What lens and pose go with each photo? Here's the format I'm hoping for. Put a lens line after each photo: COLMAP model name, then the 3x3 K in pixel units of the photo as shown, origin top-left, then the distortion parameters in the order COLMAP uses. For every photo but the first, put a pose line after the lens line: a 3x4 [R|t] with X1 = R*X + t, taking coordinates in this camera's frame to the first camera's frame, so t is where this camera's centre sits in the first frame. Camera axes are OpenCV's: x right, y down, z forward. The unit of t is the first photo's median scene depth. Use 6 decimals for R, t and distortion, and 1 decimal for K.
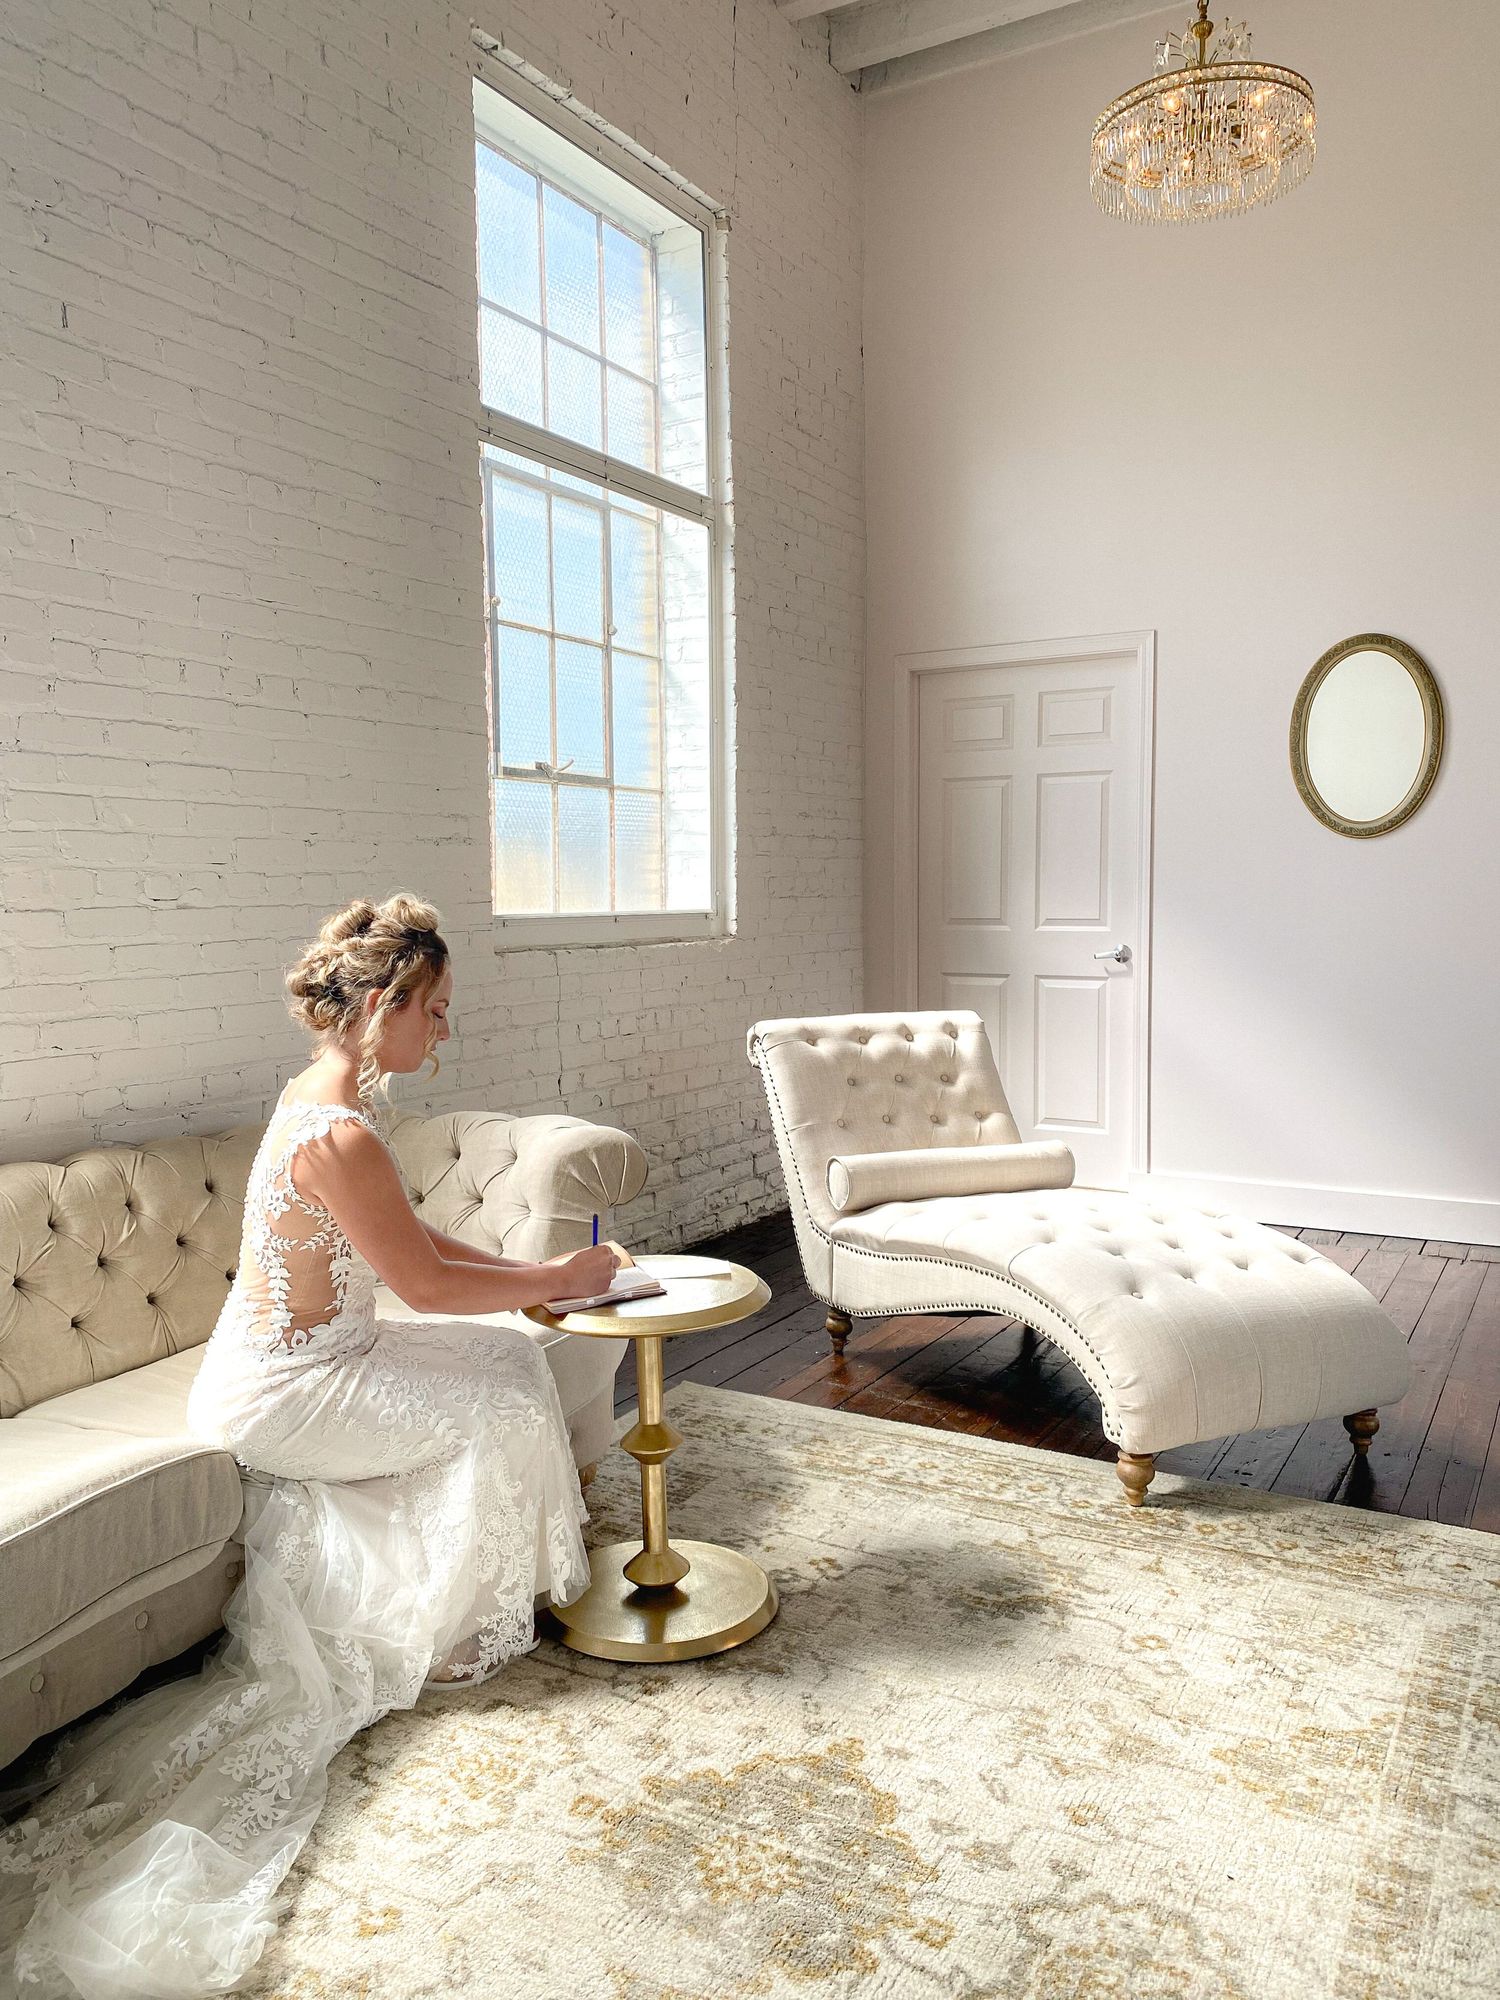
lens RADIAL K [[1523.3, 0, 741.3], [0, 1523.3, 994.2], [0, 0, 1]] dist [0.014818, -0.018613]
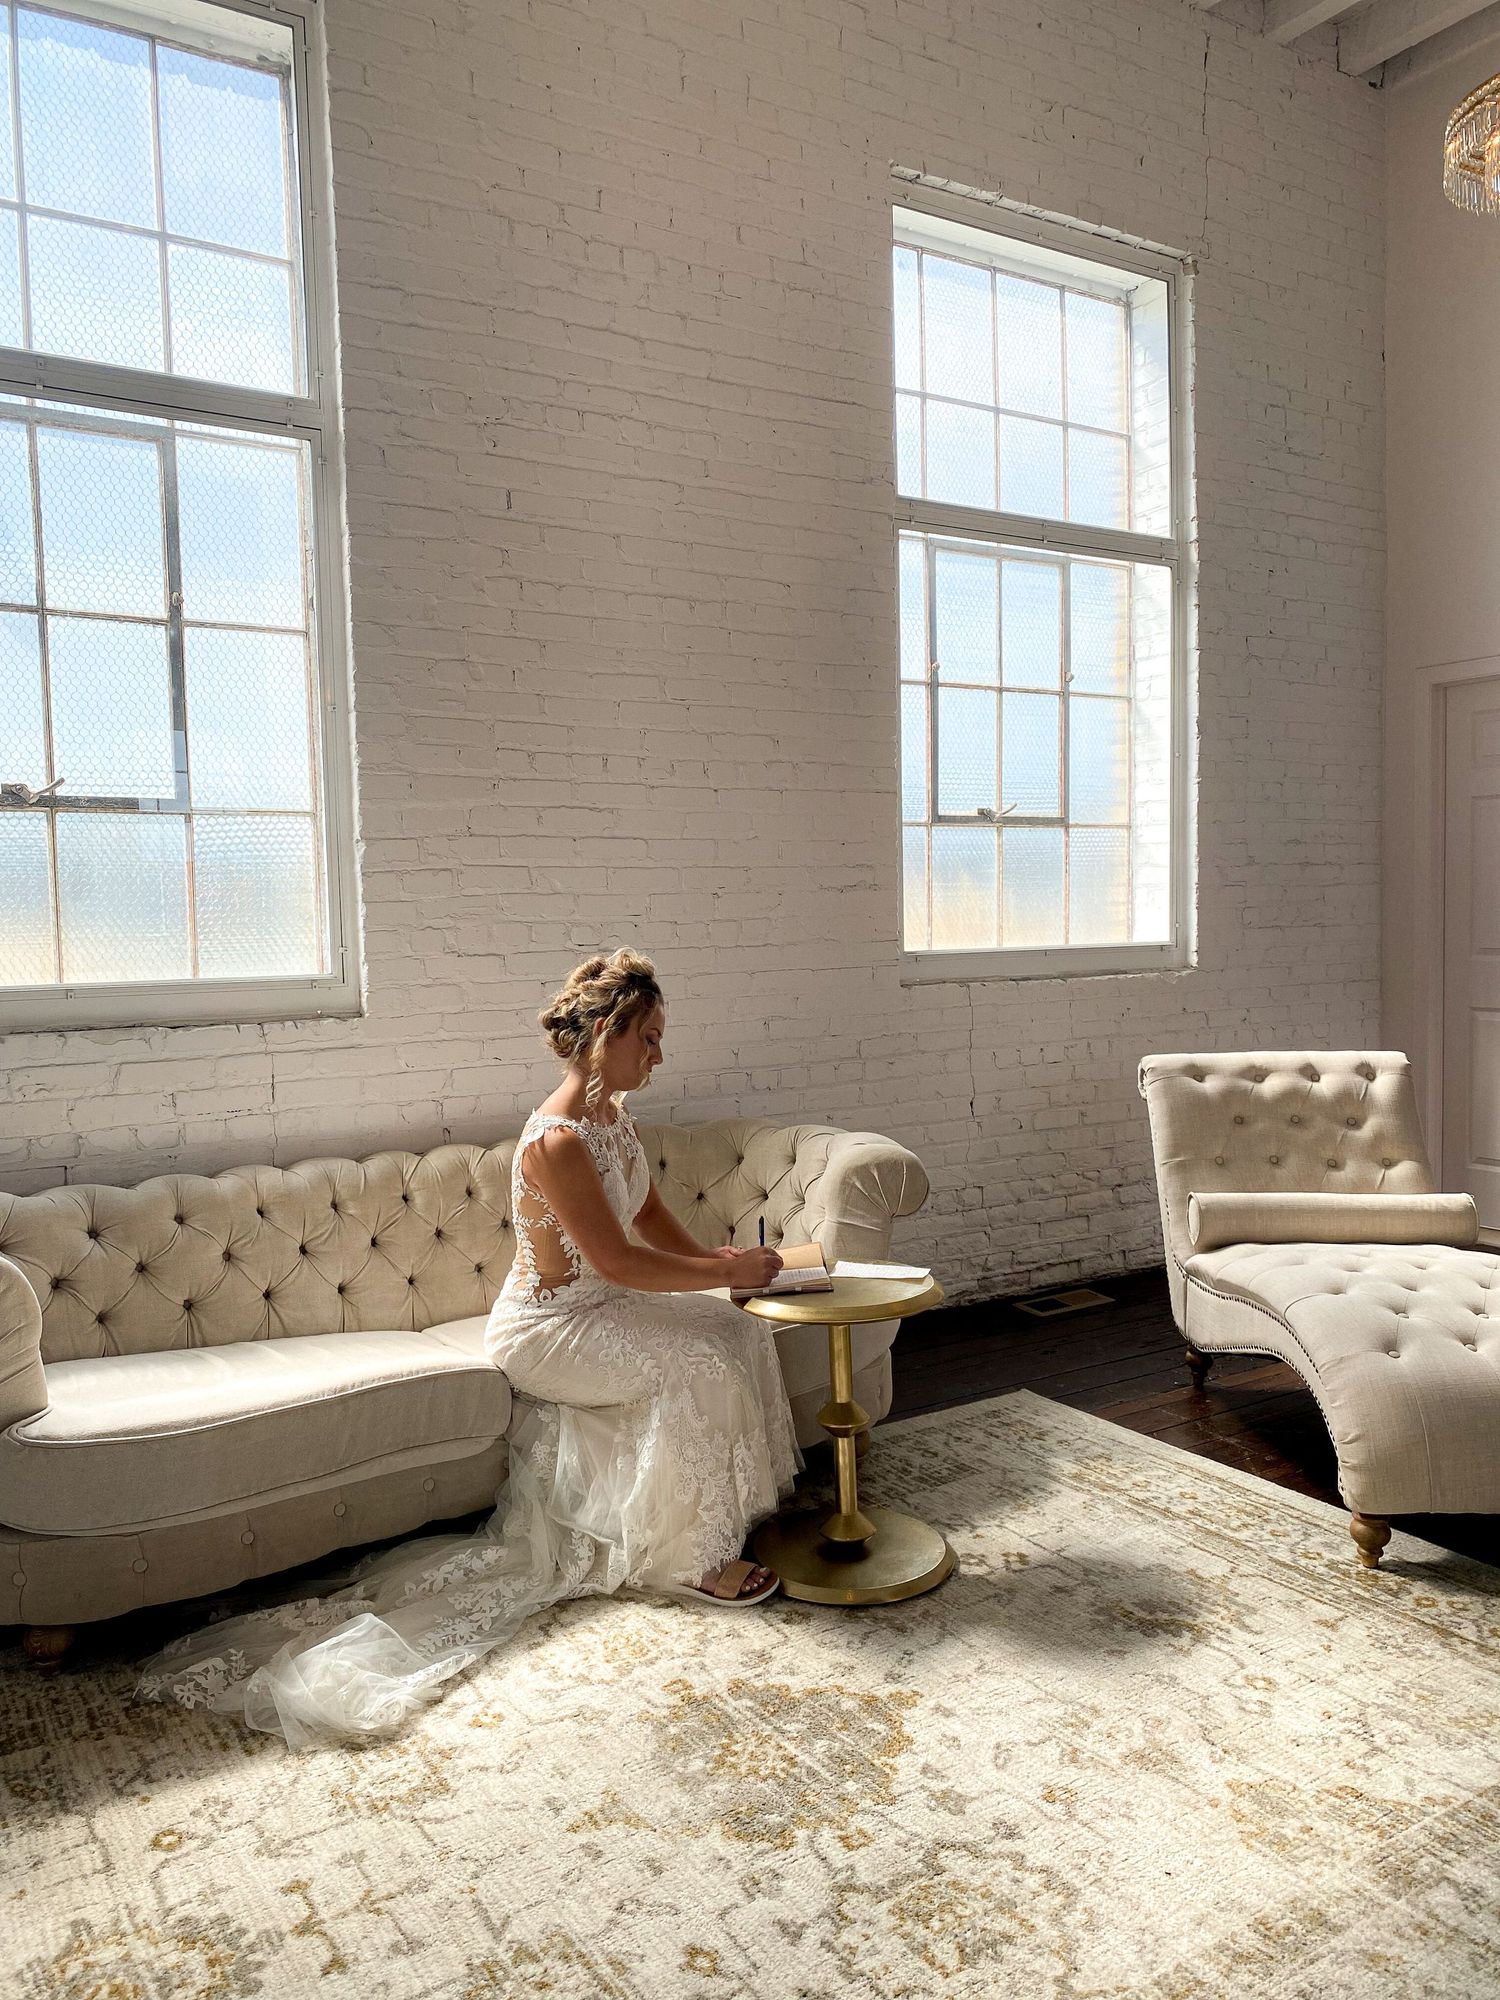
lens RADIAL K [[1523.3, 0, 741.3], [0, 1523.3, 994.2], [0, 0, 1]] dist [0.014818, -0.018613]
pose [[0.884608, 0.017214, -0.466018, 0.354959], [-0.020069, 0.999798, -0.001165, -0.023862], [0.465904, 0.010383, 0.884775, -0.060181]]
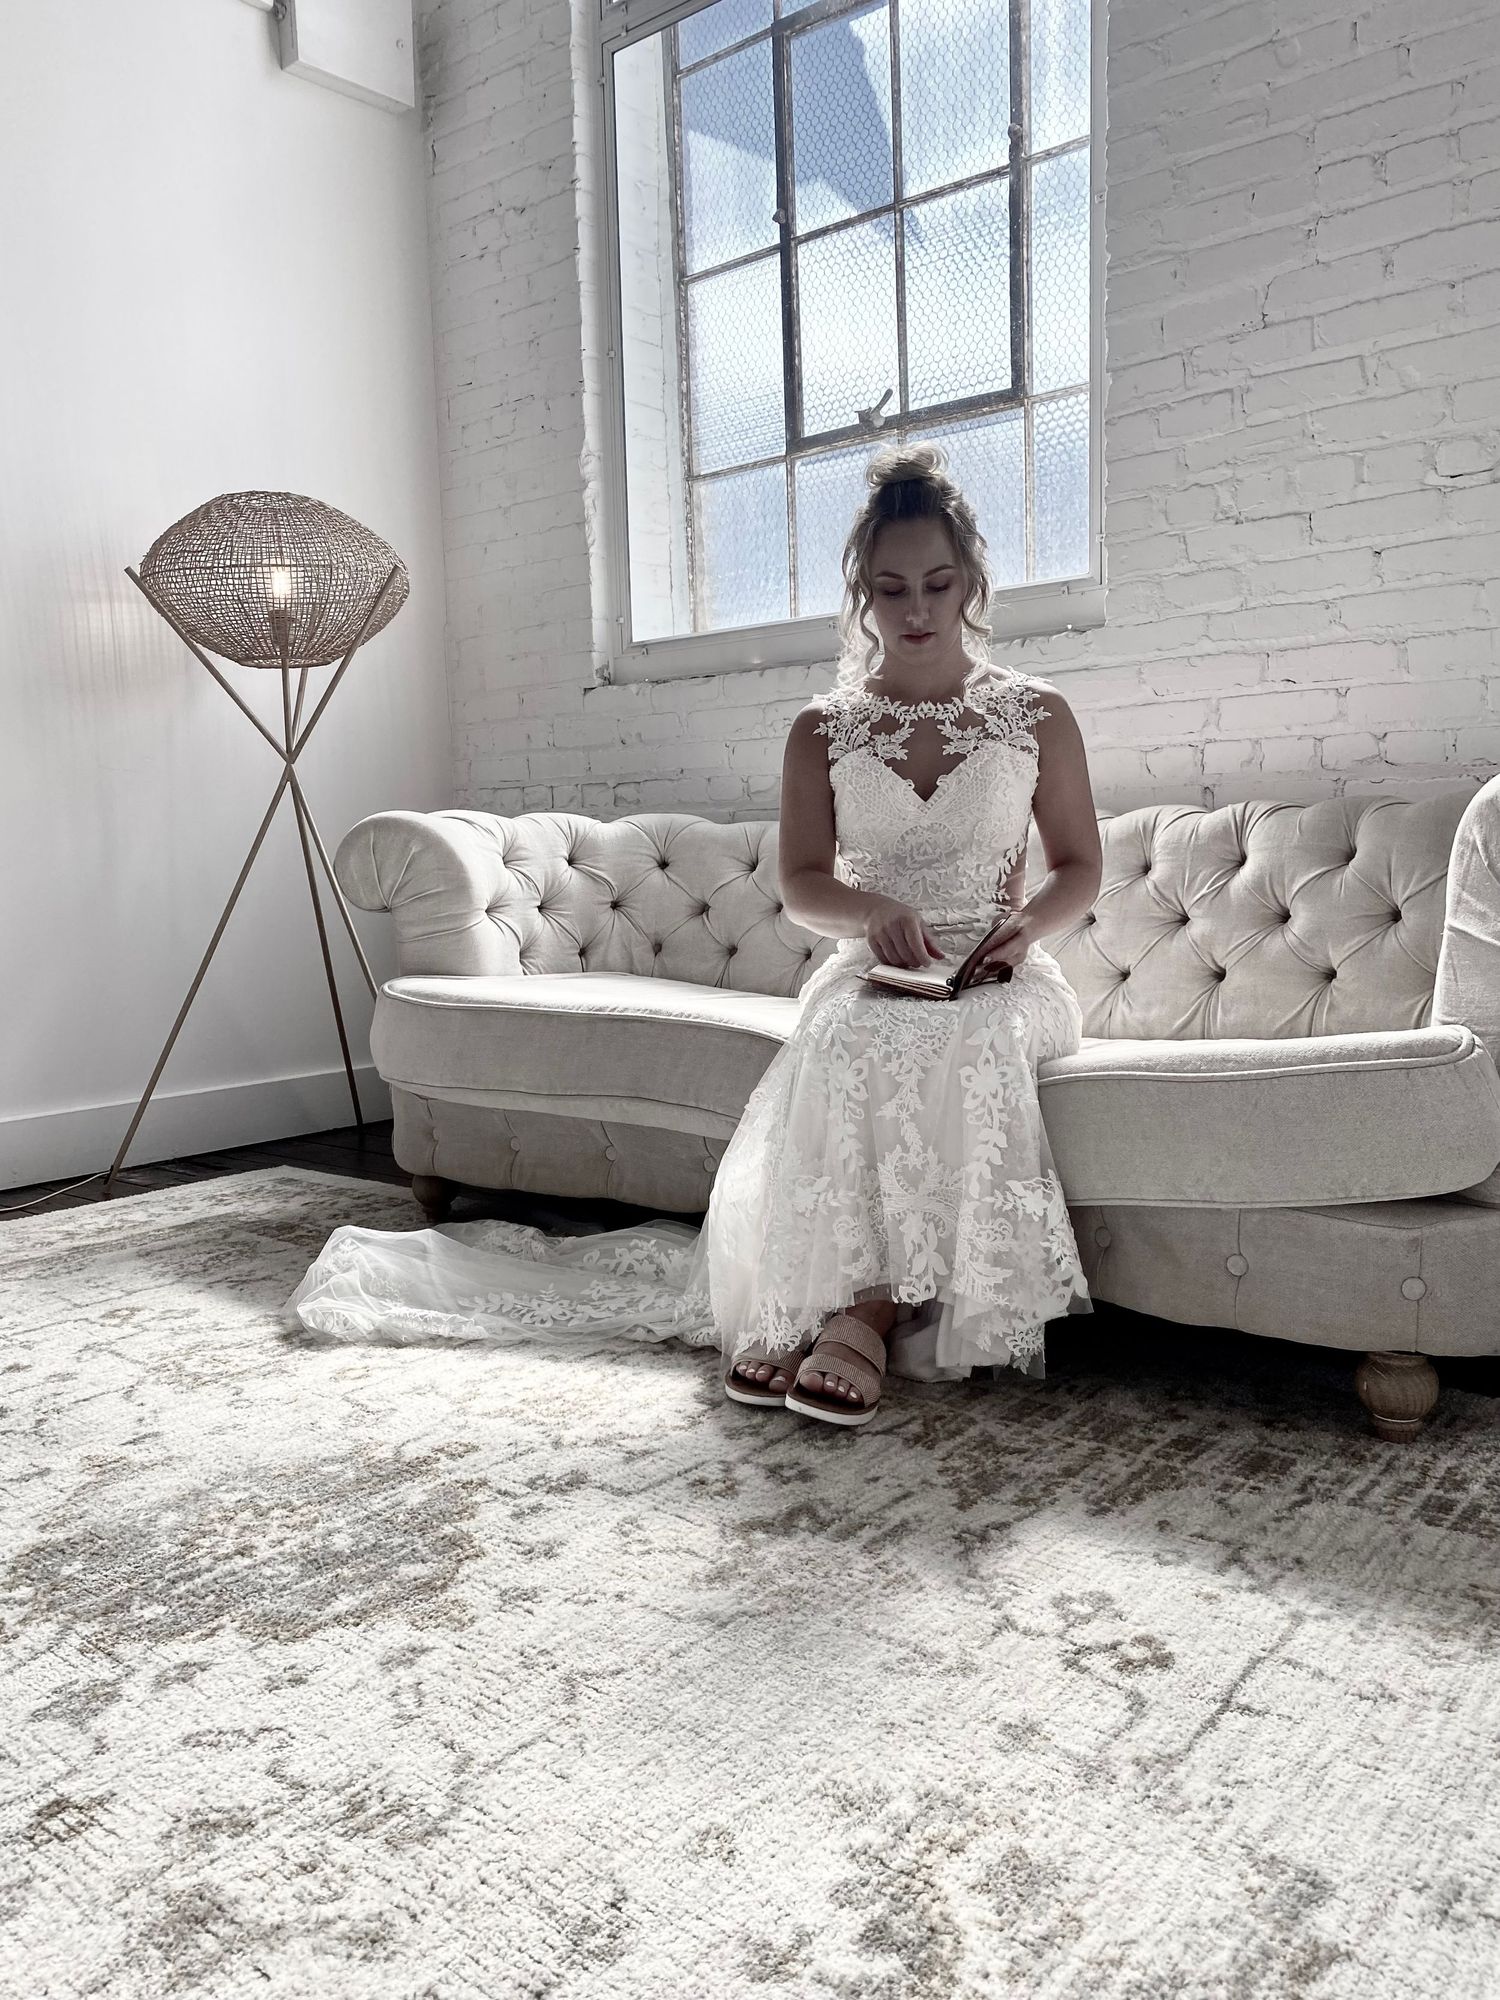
lens RADIAL K [[1506.5, 0, 750.9], [0, 1506.5, 1007.4], [0, 0, 1]] dist [0.007679, 0.001719]
pose [[-0.160206, 0.114714, -0.980395, 0.445357], [-0.045424, 0.991315, 0.123414, 0.127096], [0.986038, 0.064305, -0.153604, 0.870637]]
